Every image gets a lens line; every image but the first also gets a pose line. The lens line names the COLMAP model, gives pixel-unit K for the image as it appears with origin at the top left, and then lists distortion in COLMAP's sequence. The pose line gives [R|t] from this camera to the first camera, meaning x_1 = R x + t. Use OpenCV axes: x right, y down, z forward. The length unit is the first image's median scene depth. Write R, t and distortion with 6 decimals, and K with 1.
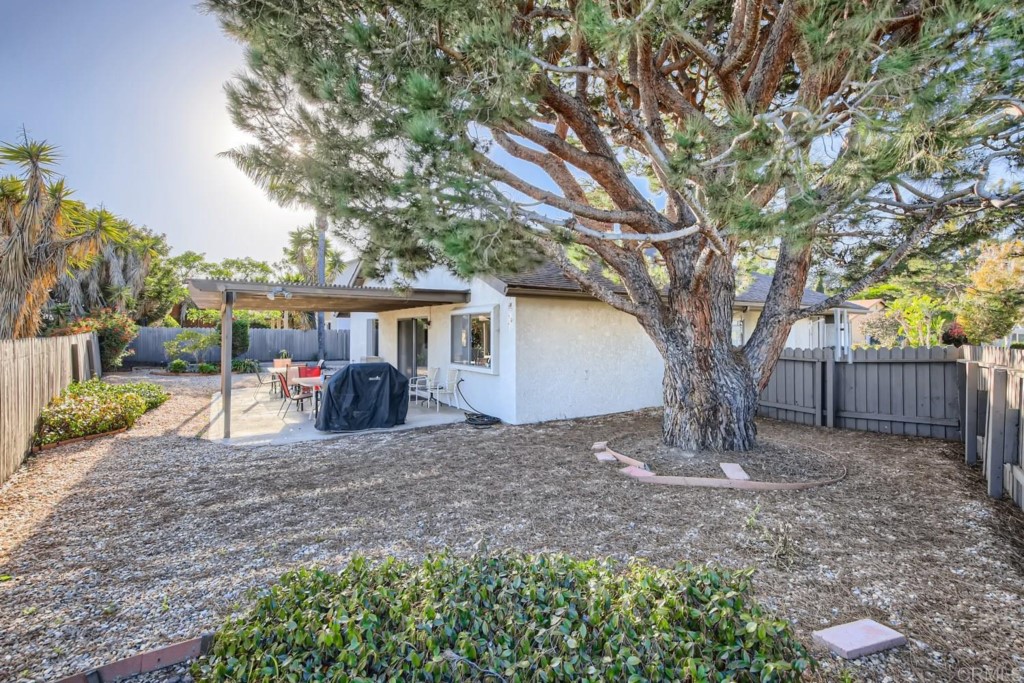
lens RADIAL K [[463.6, 0, 518.5], [0, 463.6, 337.0], [0, 0, 1]] dist [-0.003251, 0.003568]
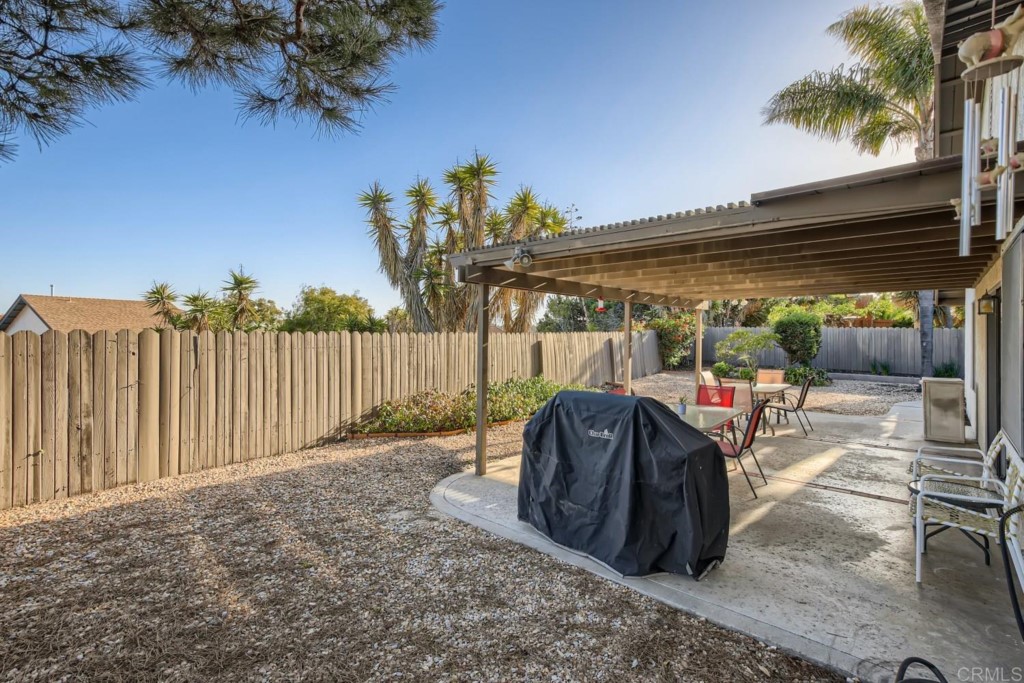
lens RADIAL K [[464.8, 0, 516.5], [0, 464.8, 333.6], [0, 0, 1]] dist [-0.000994, 0.001152]
pose [[0.259216, -0.000768, -0.965819, 0.057539], [-0.013235, 0.999903, -0.004347, 0.005629], [0.965729, 0.013910, 0.259181, 0.825248]]
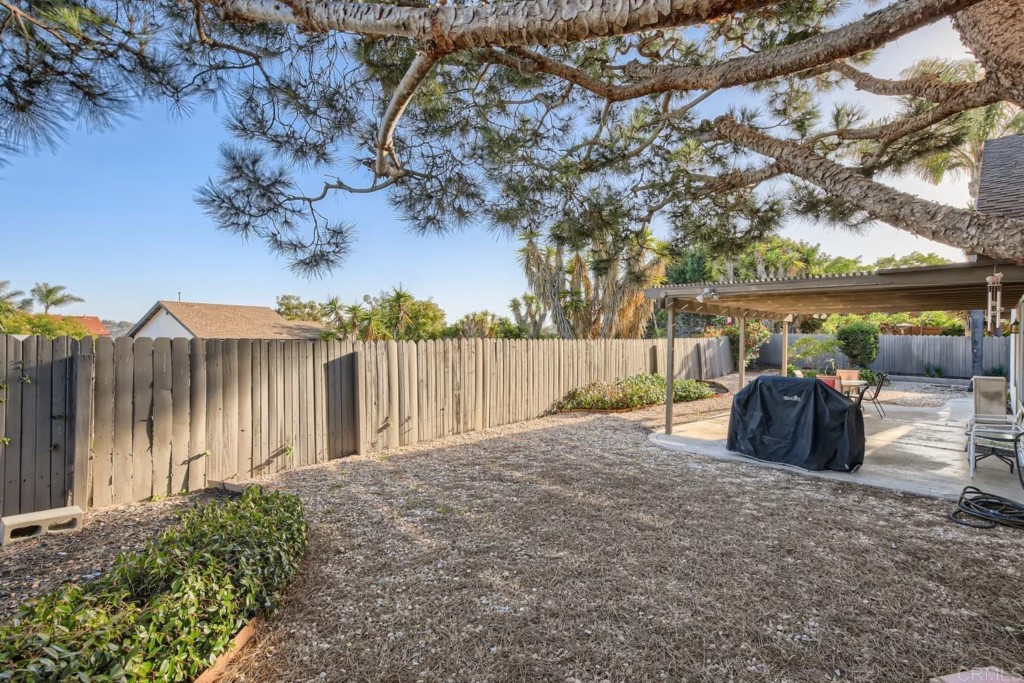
lens RADIAL K [[463.6, 0, 518.5], [0, 463.6, 337.0], [0, 0, 1]] dist [-0.003251, 0.003568]
pose [[0.203747, 0.003528, -0.979017, 0.328151], [-0.020912, 0.999781, -0.000749, 0.000730], [0.978800, 0.020626, 0.203776, 0.416728]]
